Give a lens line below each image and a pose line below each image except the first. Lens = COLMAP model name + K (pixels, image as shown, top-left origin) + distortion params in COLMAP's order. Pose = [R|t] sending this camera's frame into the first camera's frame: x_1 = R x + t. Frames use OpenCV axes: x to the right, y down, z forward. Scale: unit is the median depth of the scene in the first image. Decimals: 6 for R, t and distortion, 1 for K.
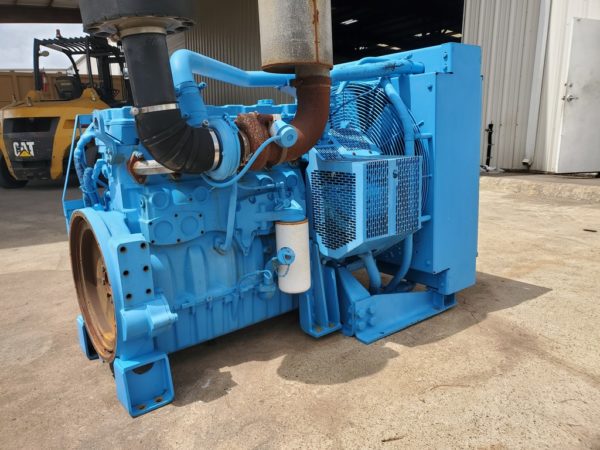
lens RADIAL K [[477.1, 0, 298.9], [0, 477.1, 233.4], [0, 0, 1]] dist [0.000451, 0.001413]
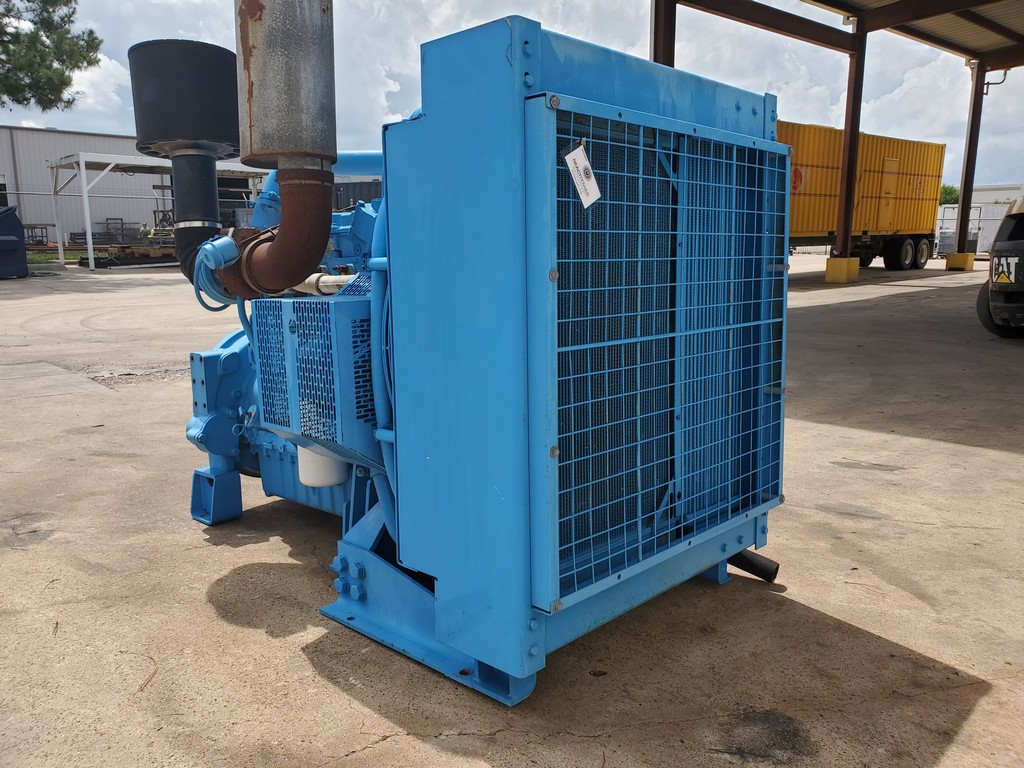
lens RADIAL K [[811.0, 0, 461.2], [0, 811.0, 386.0], [0, 0, 1]] dist [-0.001056, 0.001413]
pose [[0.118795, 0.187781, -0.975001, 1.137212], [-0.211072, 0.964287, 0.160000, -0.243075], [0.970225, 0.186788, 0.154188, 1.012501]]
